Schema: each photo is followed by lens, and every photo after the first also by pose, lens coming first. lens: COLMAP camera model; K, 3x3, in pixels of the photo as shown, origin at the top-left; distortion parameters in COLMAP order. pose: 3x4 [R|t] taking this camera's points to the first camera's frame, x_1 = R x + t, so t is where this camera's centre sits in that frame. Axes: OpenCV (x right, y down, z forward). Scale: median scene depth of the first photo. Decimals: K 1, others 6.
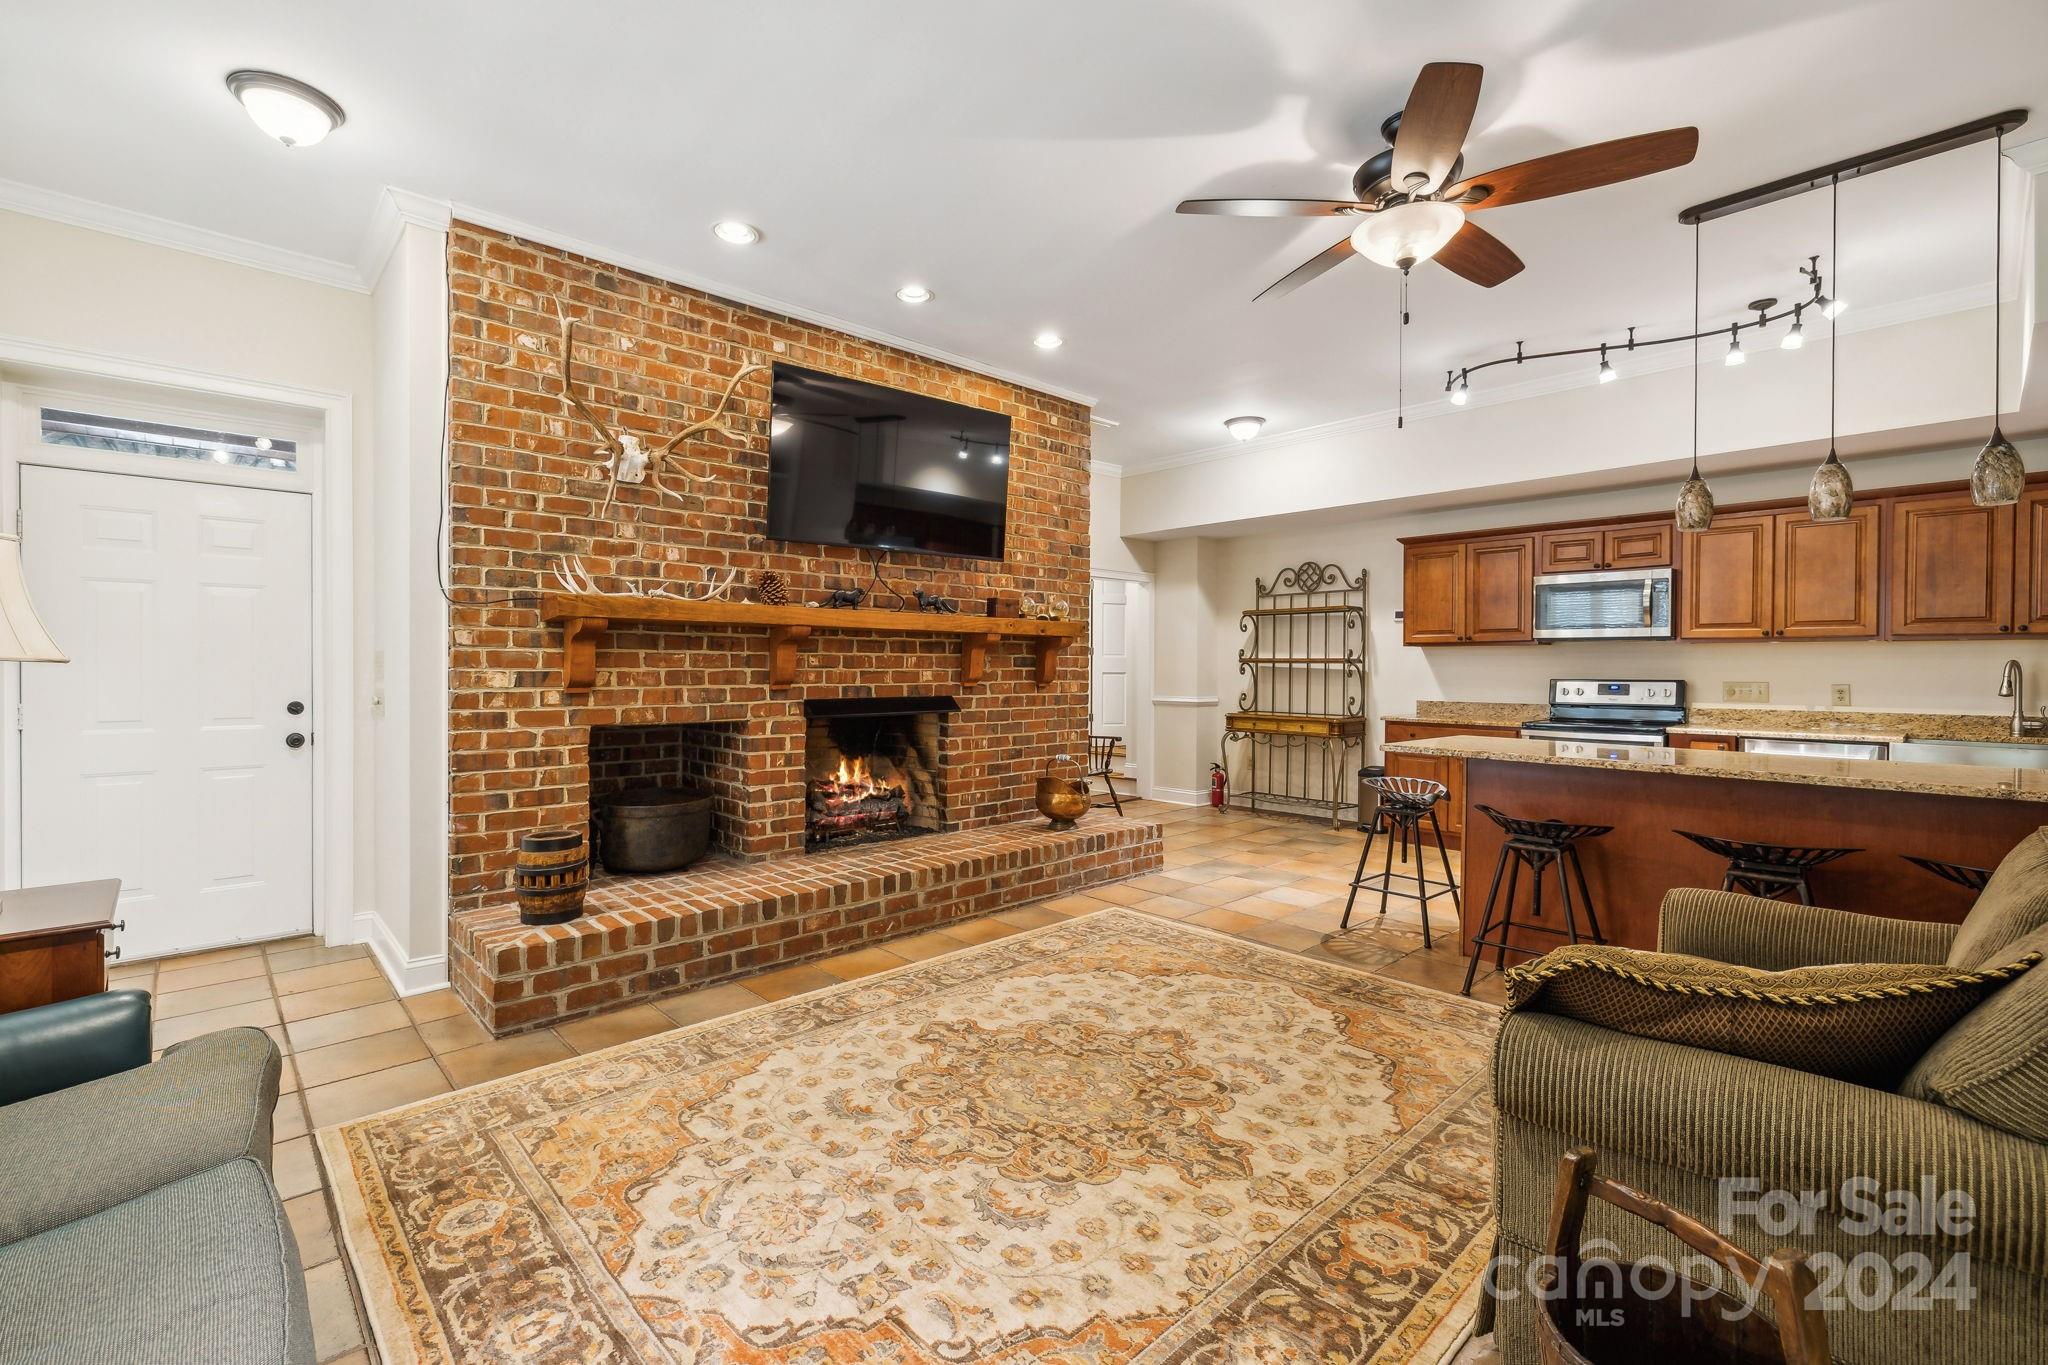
lens RADIAL K [[898.2, 0, 1023.9], [0, 898.2, 682.4], [0, 0, 1]] dist [0.003937, 0.000091]
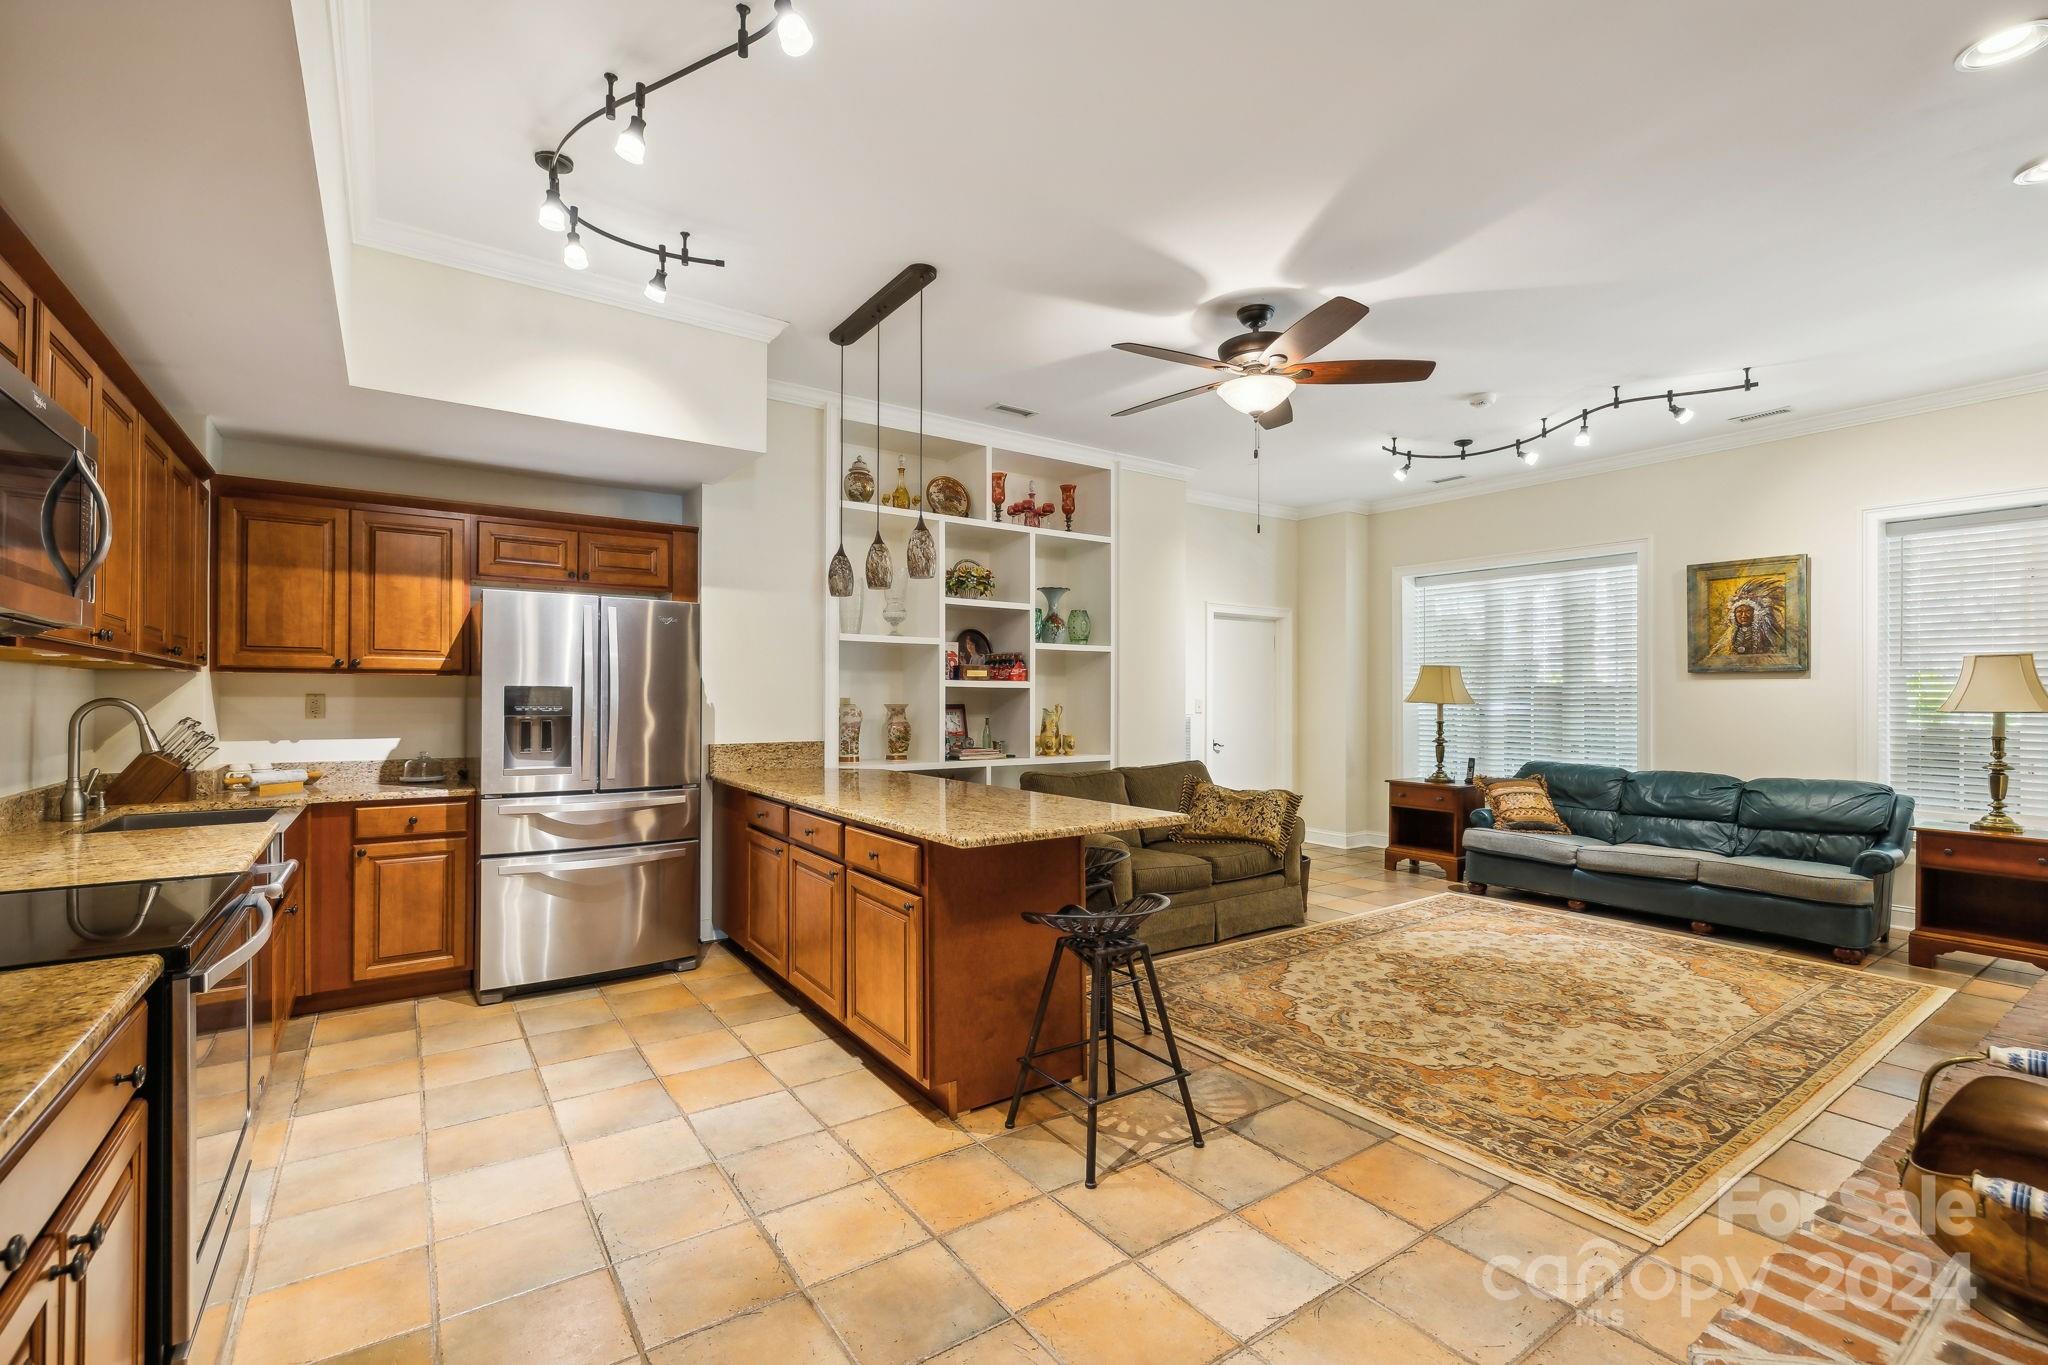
lens RADIAL K [[898.2, 0, 1019.2], [0, 898.2, 696.3], [0, 0, 1]] dist [0.003937, 0.000091]
pose [[-0.988124, -0.009277, 0.153377, 0.612571], [-0.006784, 0.999836, 0.016767, -0.064804], [-0.153508, 0.015527, -0.988025, 2.567022]]
